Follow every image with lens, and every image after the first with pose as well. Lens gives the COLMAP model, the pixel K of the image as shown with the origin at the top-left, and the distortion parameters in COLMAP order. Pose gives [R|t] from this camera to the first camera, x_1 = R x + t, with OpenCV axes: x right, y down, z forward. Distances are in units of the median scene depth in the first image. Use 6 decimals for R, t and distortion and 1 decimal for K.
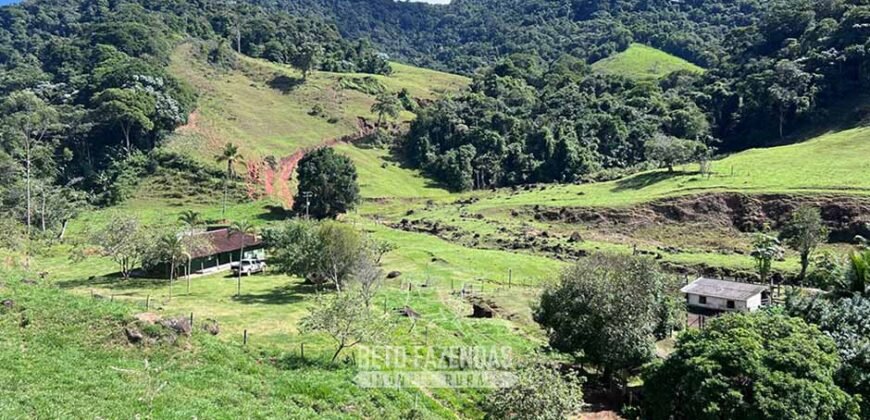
lens RADIAL K [[655.9, 0, 439.6], [0, 655.9, 220.5], [0, 0, 1]] dist [0.067493, -0.094128]
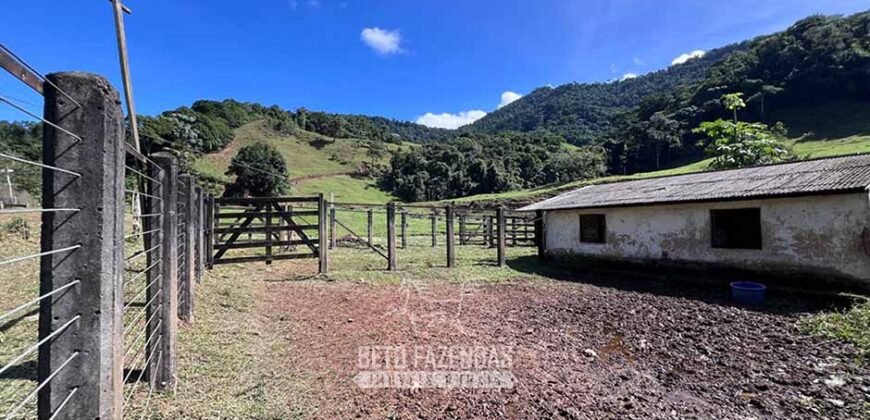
lens RADIAL K [[348.0, 0, 435.0], [0, 348.0, 210.0], [0, 0, 1]] dist [0.003514, -0.000155]
pose [[0.997732, 0.008456, -0.066778, 0.119489], [-0.015688, 0.993969, -0.108535, 0.044811], [0.065457, 0.109336, 0.991847, 0.297748]]
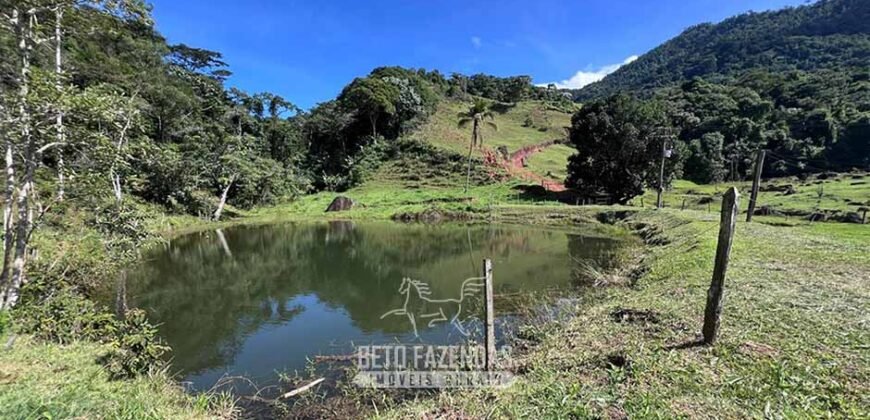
lens RADIAL K [[348.0, 0, 435.0], [0, 348.0, 210.0], [0, 0, 1]] dist [0.003514, -0.000155]
pose [[0.938788, 0.020880, -0.343861, -0.155036], [-0.028805, 0.999424, -0.017952, 0.011819], [0.343288, 0.026758, 0.938849, 0.427100]]
